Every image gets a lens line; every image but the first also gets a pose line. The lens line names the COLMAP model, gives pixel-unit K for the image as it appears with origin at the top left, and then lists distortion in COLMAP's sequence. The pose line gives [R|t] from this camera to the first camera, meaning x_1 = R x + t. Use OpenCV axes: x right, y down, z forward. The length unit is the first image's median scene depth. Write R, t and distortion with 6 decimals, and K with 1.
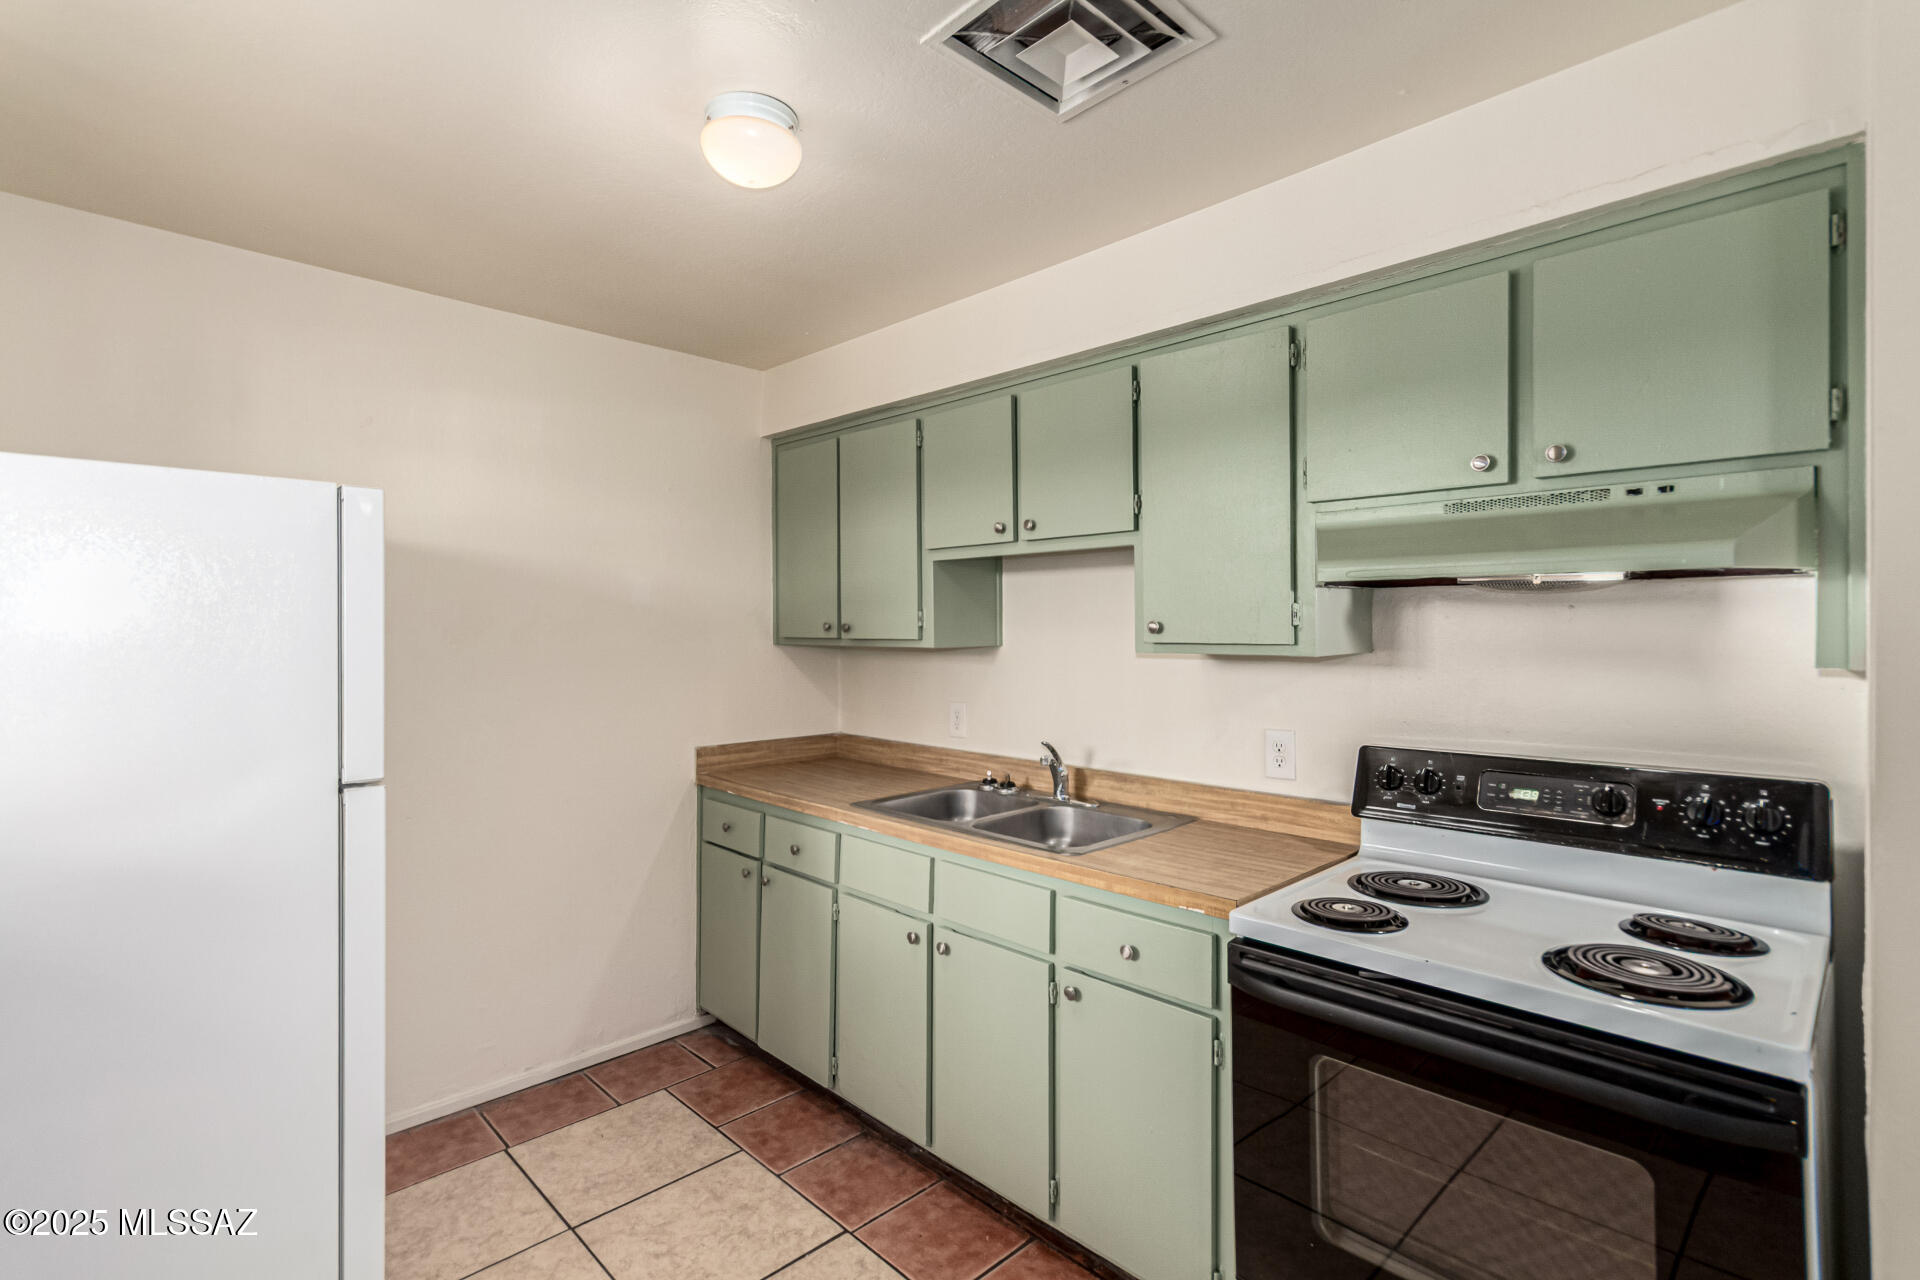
lens RADIAL K [[895.0, 0, 962.7], [0, 895.0, 621.4], [0, 0, 1]] dist [0.014612, -0.002589]
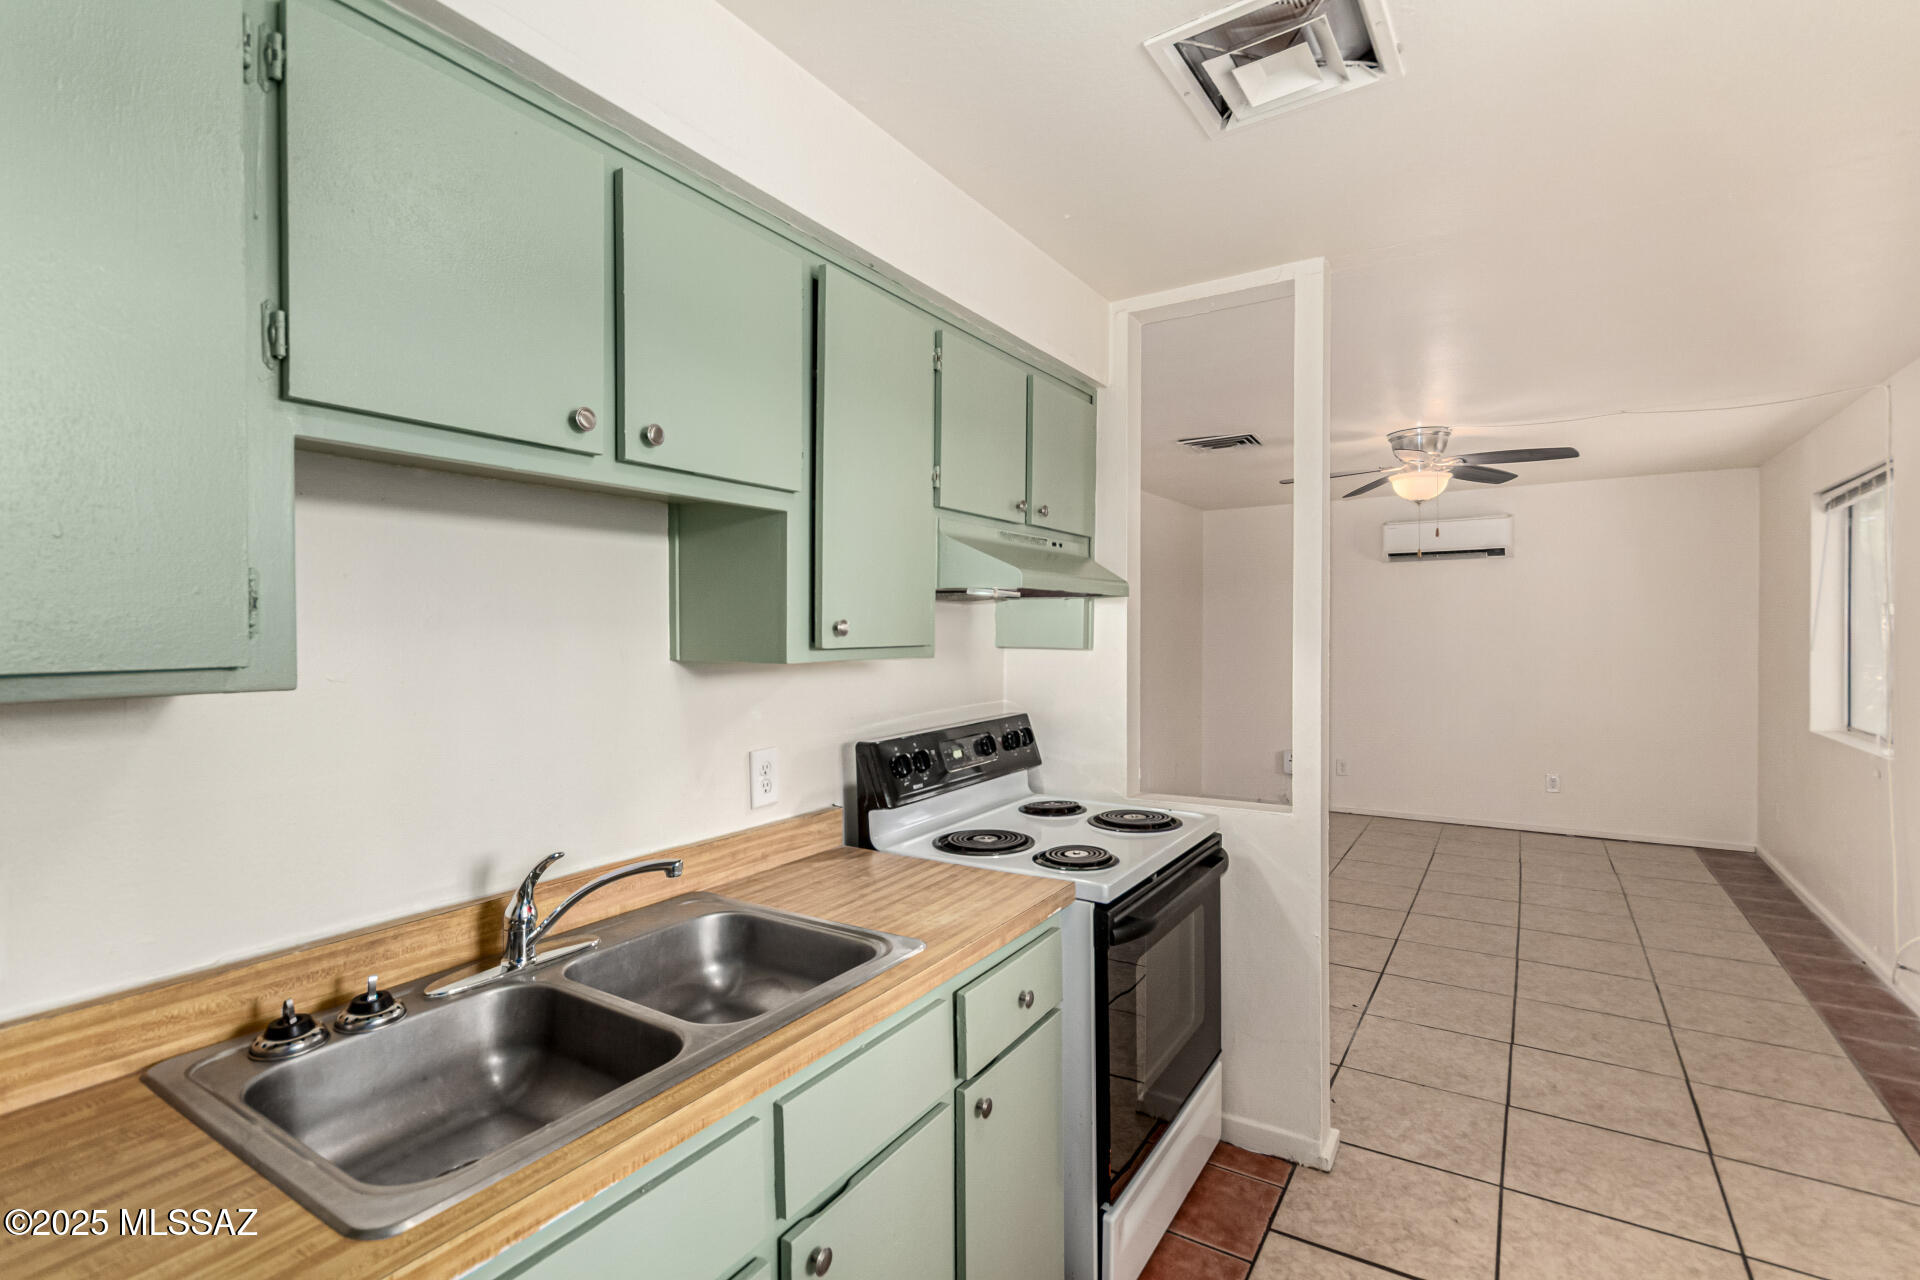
lens RADIAL K [[895.0, 0, 961.6], [0, 895.0, 640.3], [0, 0, 1]] dist [0.014612, -0.002589]
pose [[-0.225311, -0.010594, 0.974229, -0.478806], [-0.000734, 0.999942, 0.010704, 0.007413], [-0.974287, 0.001696, -0.225306, 0.929444]]
